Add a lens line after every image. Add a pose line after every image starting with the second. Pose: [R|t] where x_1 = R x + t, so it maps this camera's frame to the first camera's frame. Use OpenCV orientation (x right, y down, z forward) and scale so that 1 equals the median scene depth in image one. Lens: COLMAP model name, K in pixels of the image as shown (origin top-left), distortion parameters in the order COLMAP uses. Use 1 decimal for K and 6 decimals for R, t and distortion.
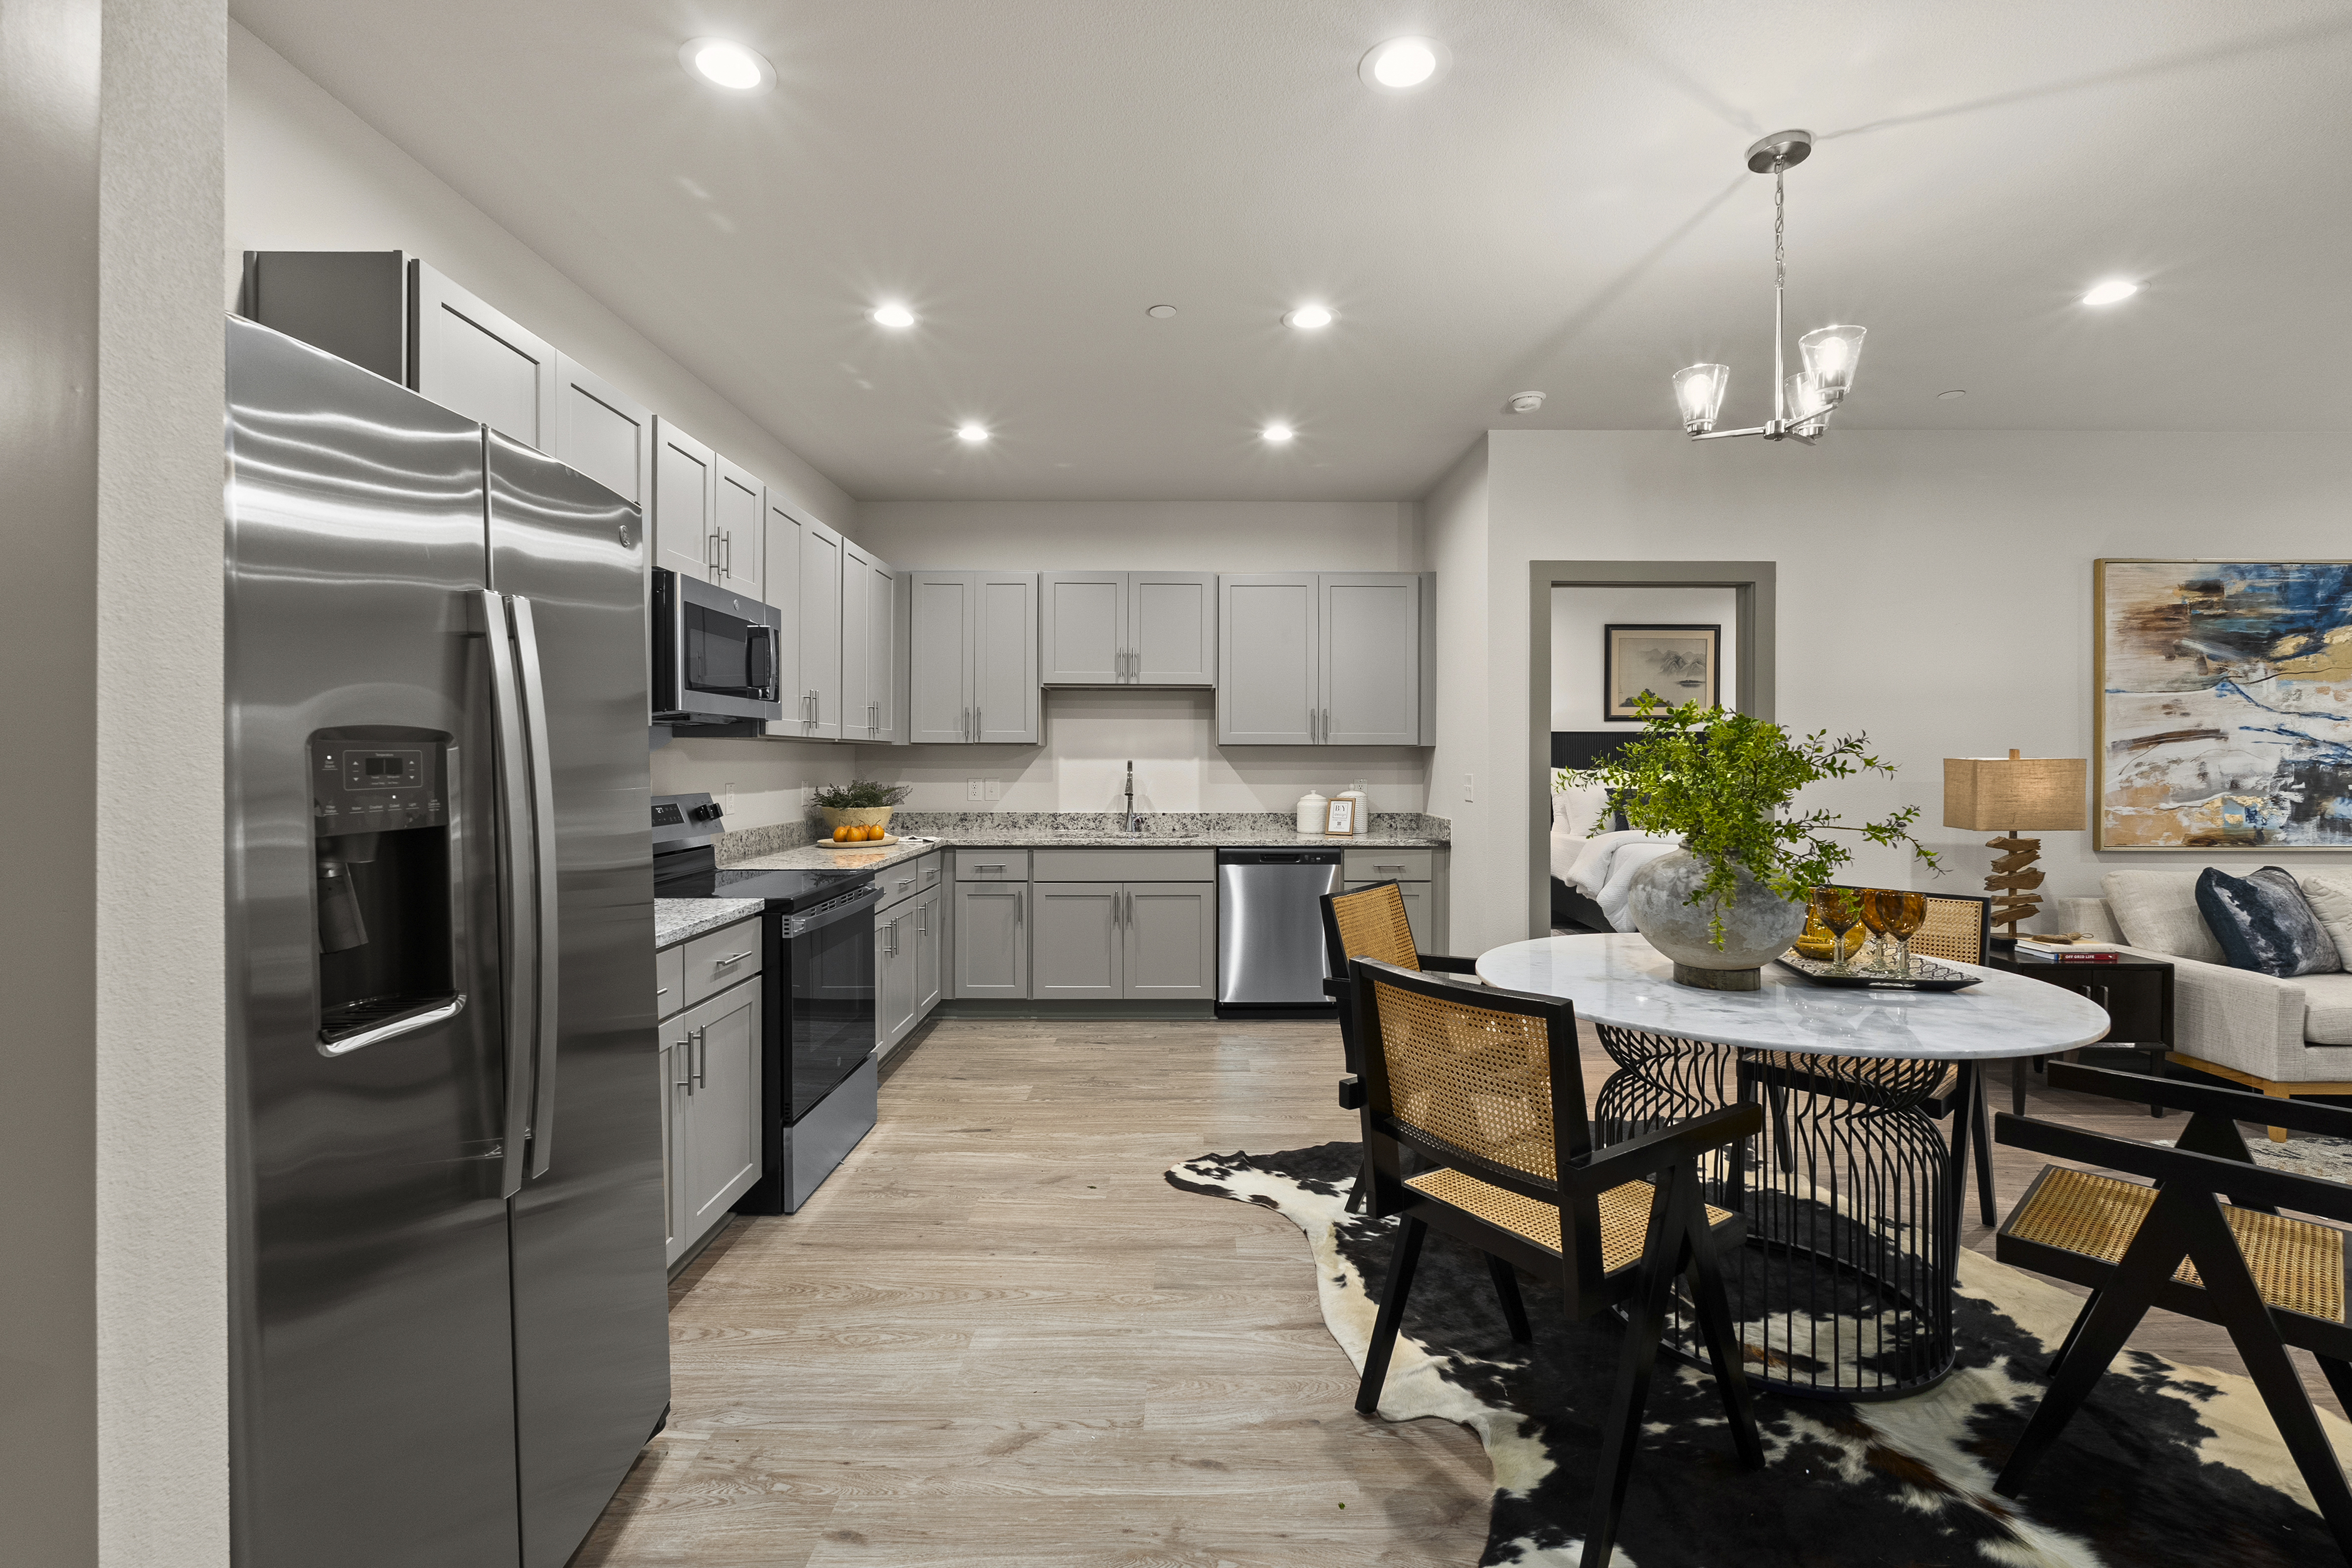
lens RADIAL K [[1040.3, 0, 1182.1], [0, 1040.3, 767.8], [0, 0, 1]] dist [-0.006873, 0.001547]
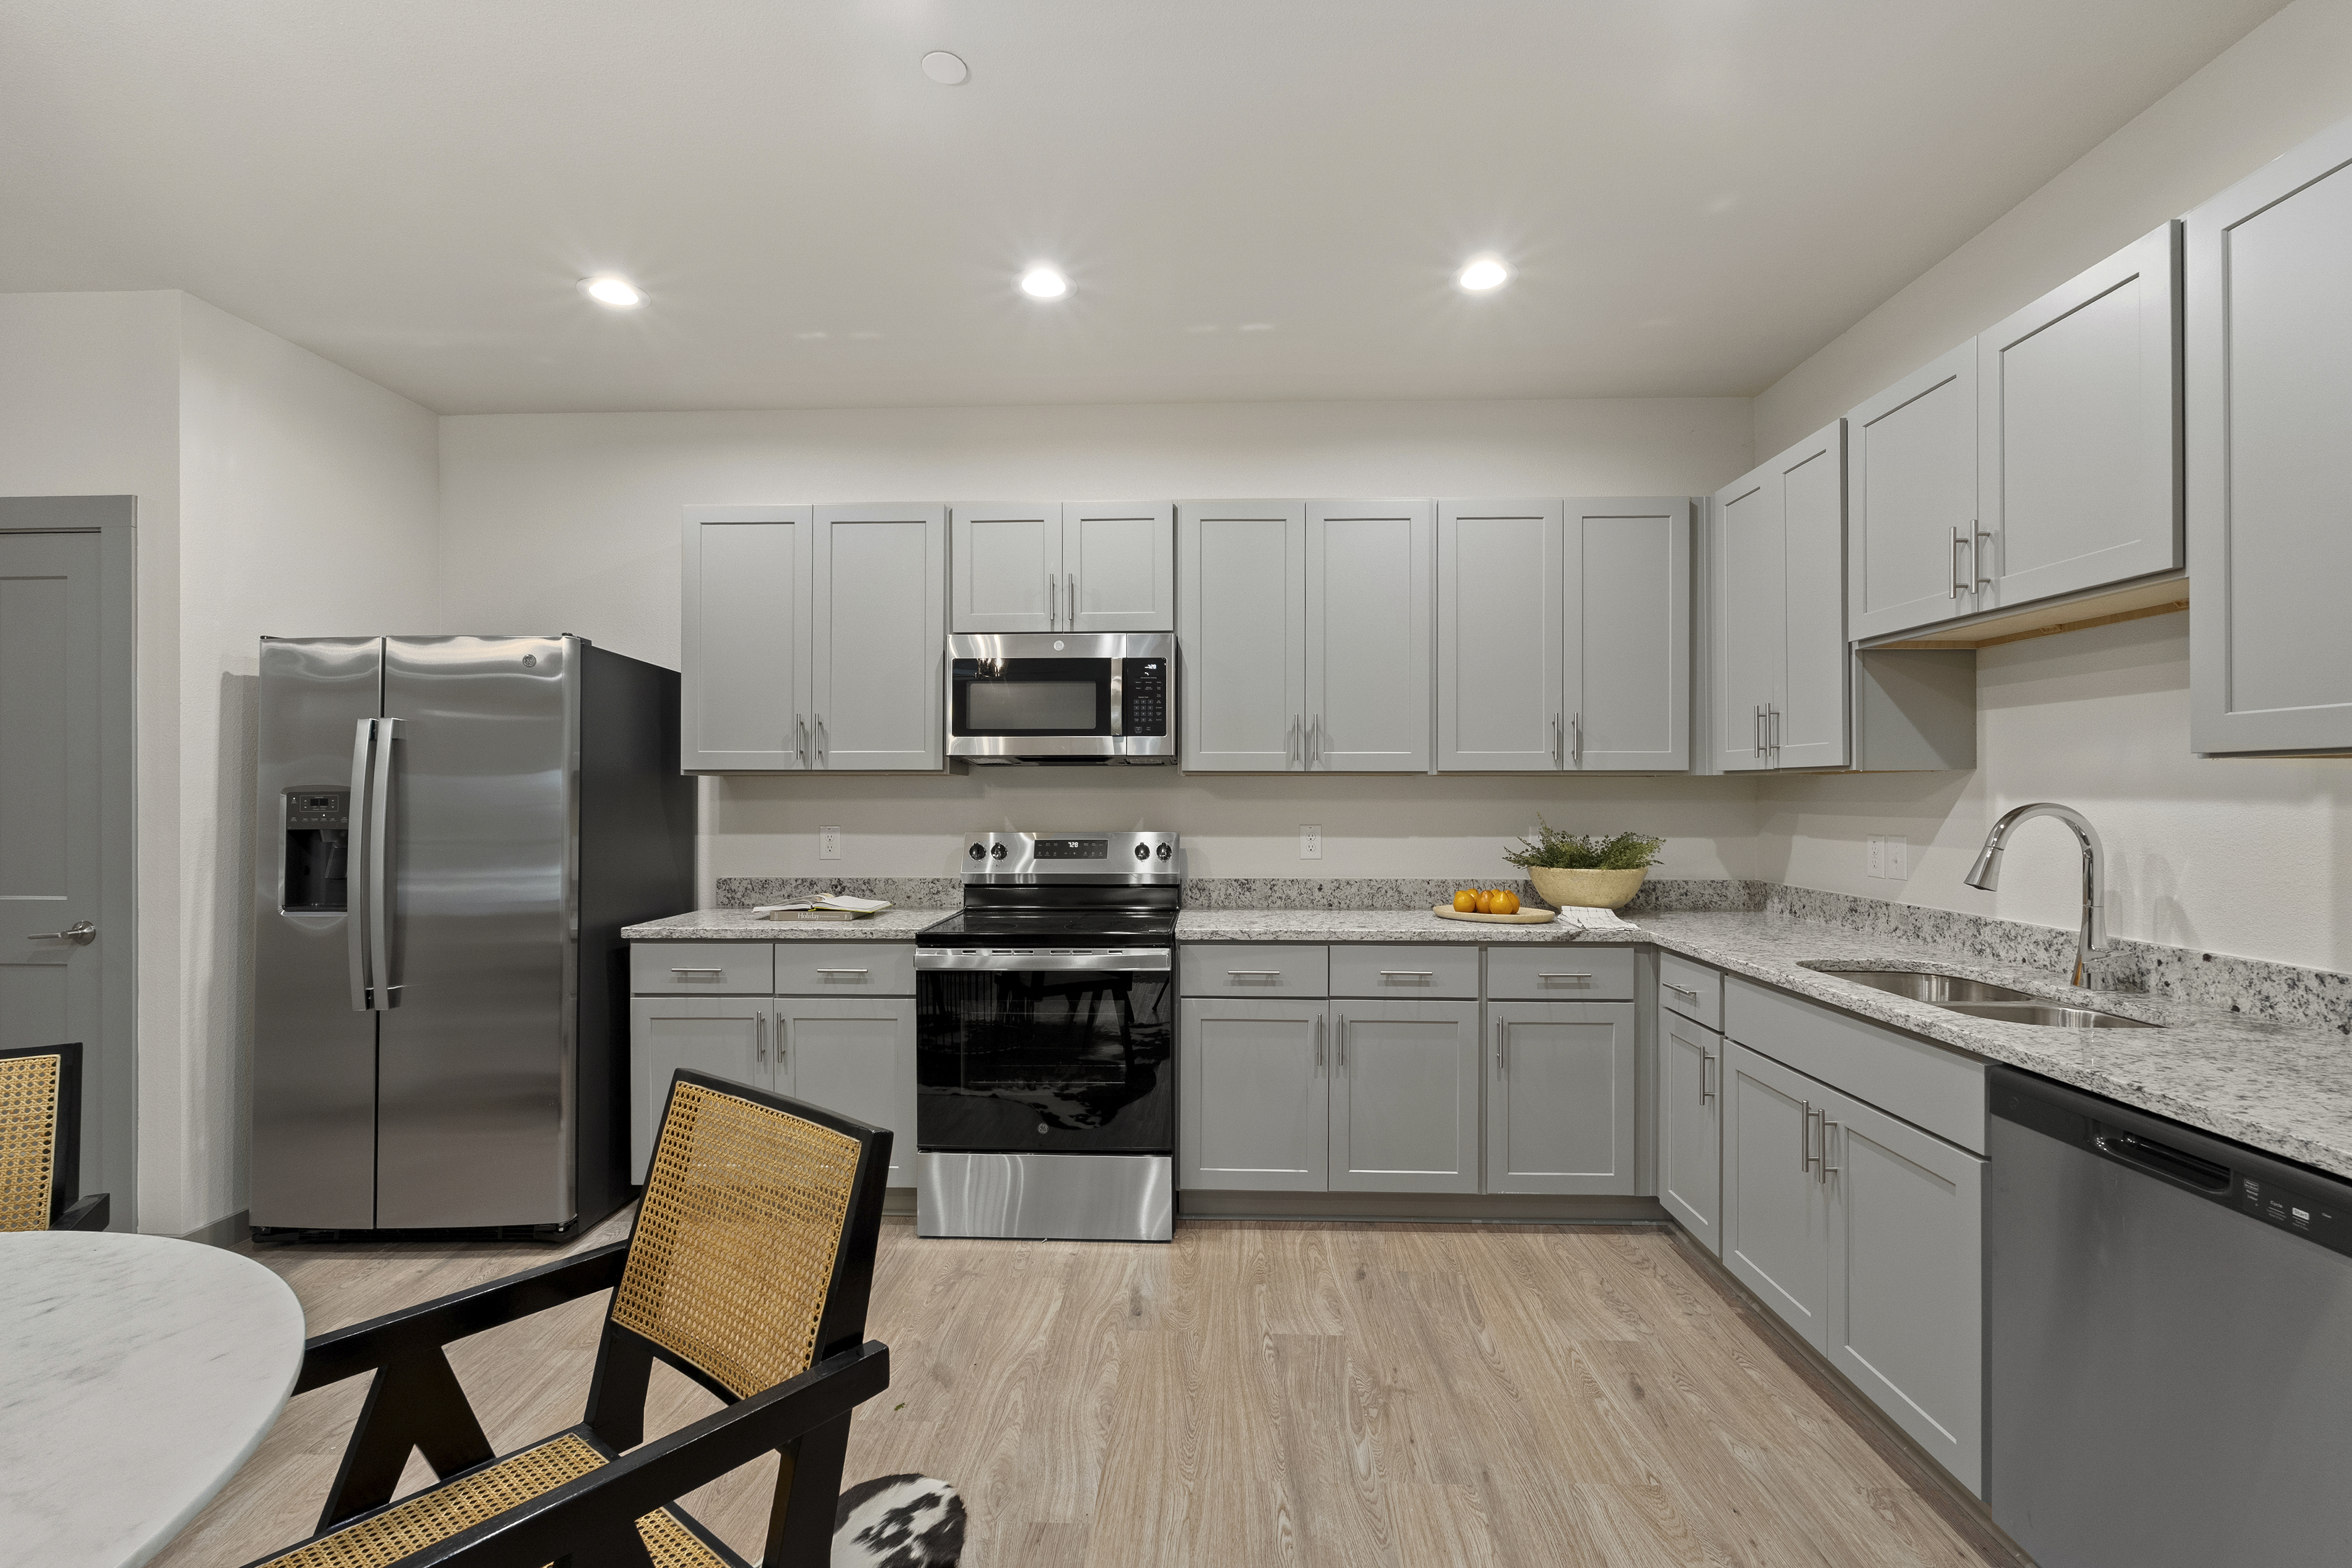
lens RADIAL K [[1040.3, 0, 1178.7], [0, 1040.3, 794.3], [0, 0, 1]] dist [-0.006873, 0.001547]
pose [[-0.031620, -0.004232, -0.999491, 0.434562], [-0.007760, 0.999962, -0.003988, -0.006941], [0.999470, 0.007630, -0.031652, 0.858967]]
